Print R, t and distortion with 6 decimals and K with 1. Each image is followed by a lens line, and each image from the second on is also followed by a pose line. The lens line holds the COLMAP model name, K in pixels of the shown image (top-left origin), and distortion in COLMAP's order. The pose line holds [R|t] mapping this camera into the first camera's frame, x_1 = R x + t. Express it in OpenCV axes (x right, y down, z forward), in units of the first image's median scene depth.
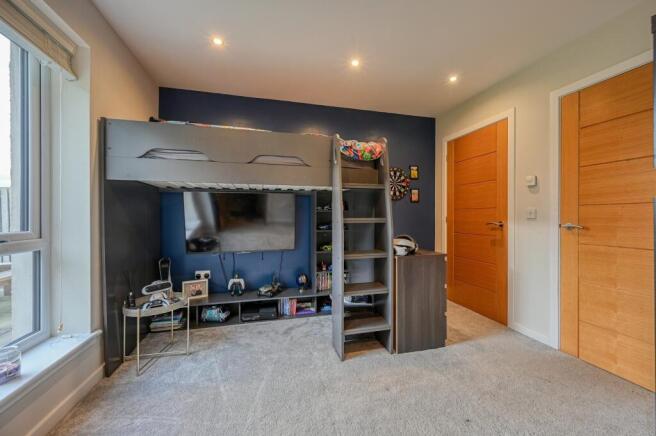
lens RADIAL K [[257.7, 0, 327.3], [0, 257.7, 217.4], [0, 0, 1]] dist [-0.002651, 0.000111]
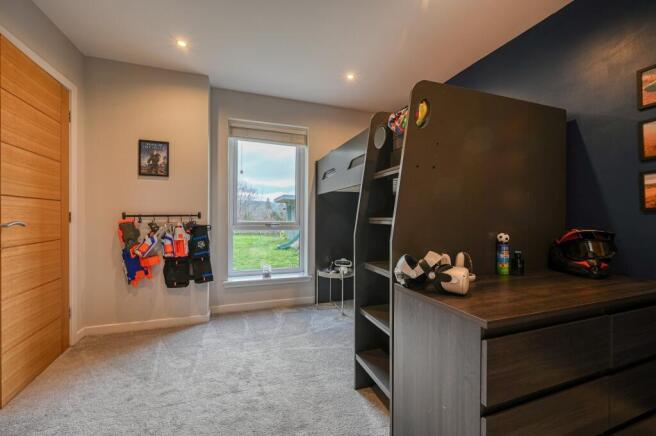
lens RADIAL K [[257.7, 0, 323.0], [0, 257.7, 217.1], [0, 0, 1]] dist [-0.002651, 0.000111]
pose [[0.068003, 0.000179, -0.997685, 0.952138], [-0.001526, 0.999999, 0.000076, 0.008718], [0.997684, 0.001517, 0.068004, 0.919460]]
